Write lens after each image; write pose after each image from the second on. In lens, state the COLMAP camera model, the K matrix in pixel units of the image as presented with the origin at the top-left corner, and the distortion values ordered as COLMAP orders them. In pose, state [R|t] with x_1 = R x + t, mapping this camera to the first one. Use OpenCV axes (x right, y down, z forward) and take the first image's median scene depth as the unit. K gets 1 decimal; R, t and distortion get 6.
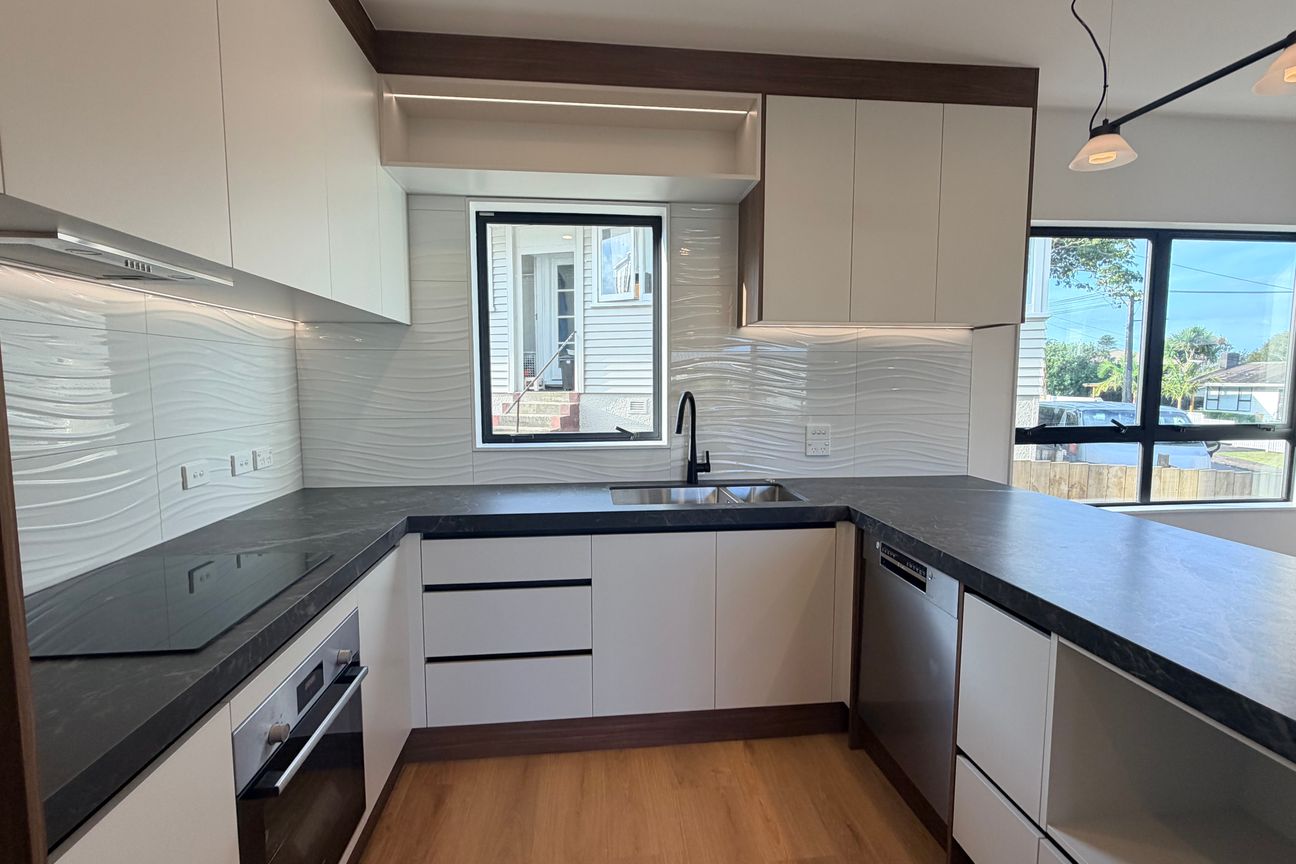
lens RADIAL K [[604.8, 0, 652.1], [0, 604.8, 433.4], [0, 0, 1]] dist [-0.002219, 0.000319]
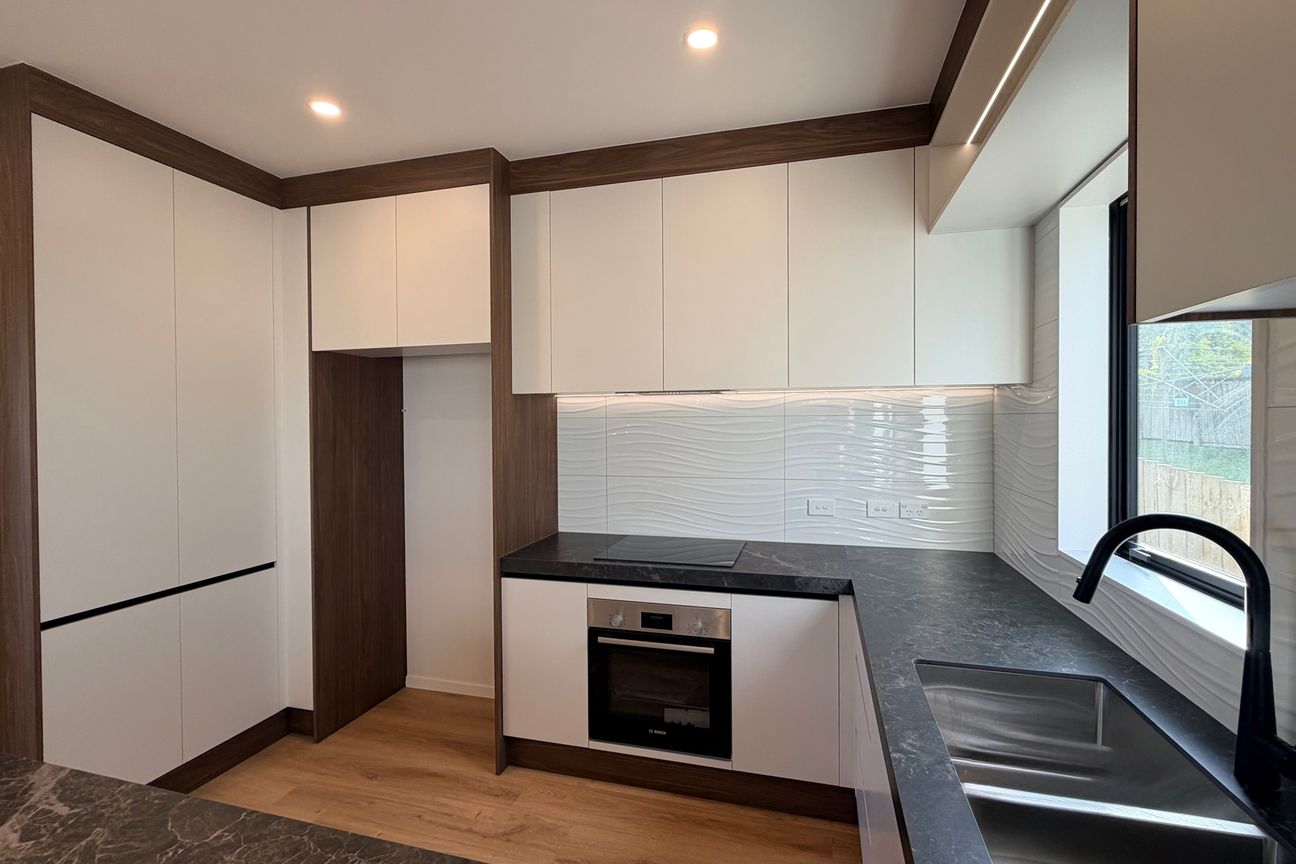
lens RADIAL K [[604.8, 0, 644.5], [0, 604.8, 429.0], [0, 0, 1]] dist [-0.002219, 0.000319]
pose [[-0.375705, 0.022818, -0.926458, 0.522657], [-0.076186, 0.995553, 0.055415, -0.115108], [0.923603, 0.091403, -0.372295, 0.774455]]
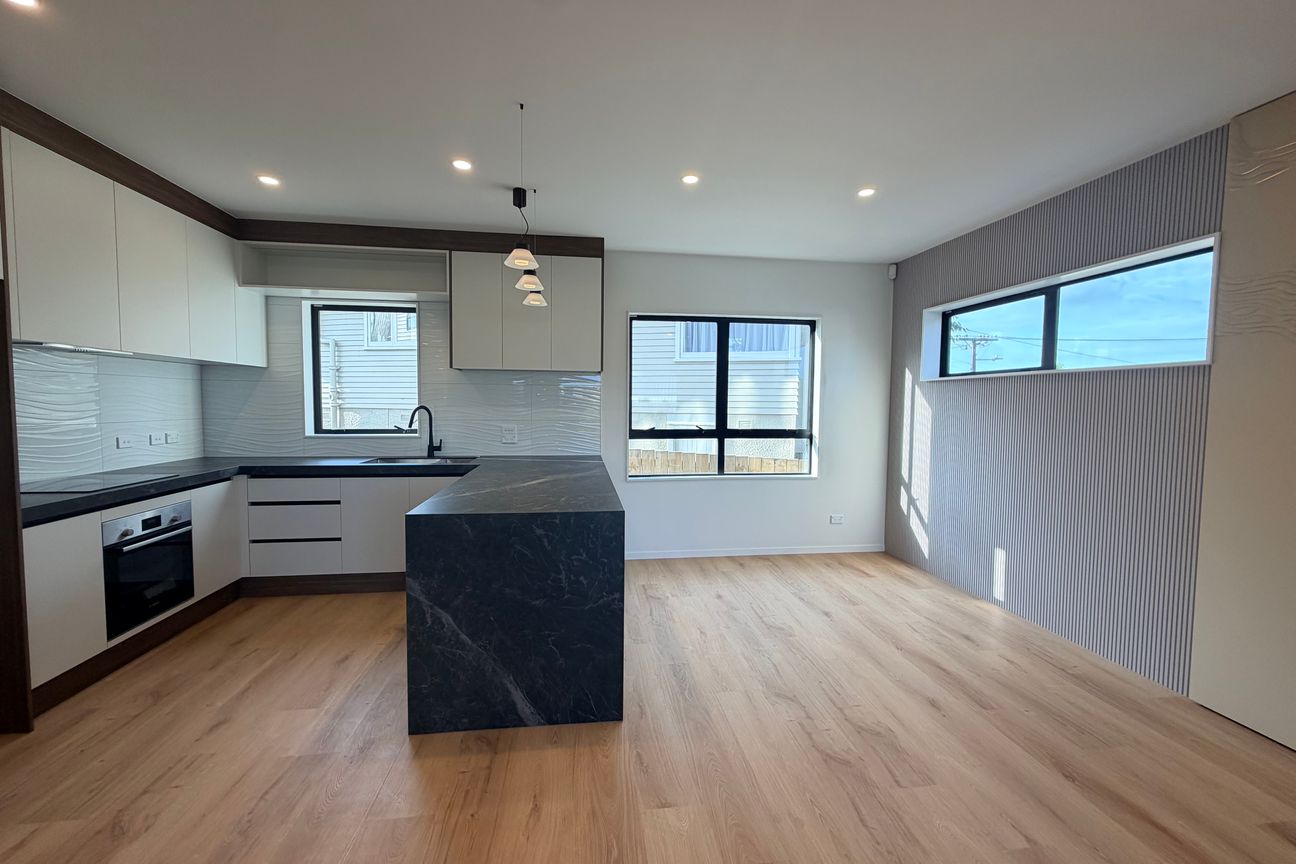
lens RADIAL K [[515.6, 0, 640.6], [0, 515.6, 432.2], [0, 0, 1]] dist [-0.000082, -0.000139]
pose [[0.999585, 0.009242, 0.027296, 0.643901], [-0.008358, 0.999443, -0.032316, 0.052917], [-0.027579, 0.032074, 0.999105, -0.542075]]
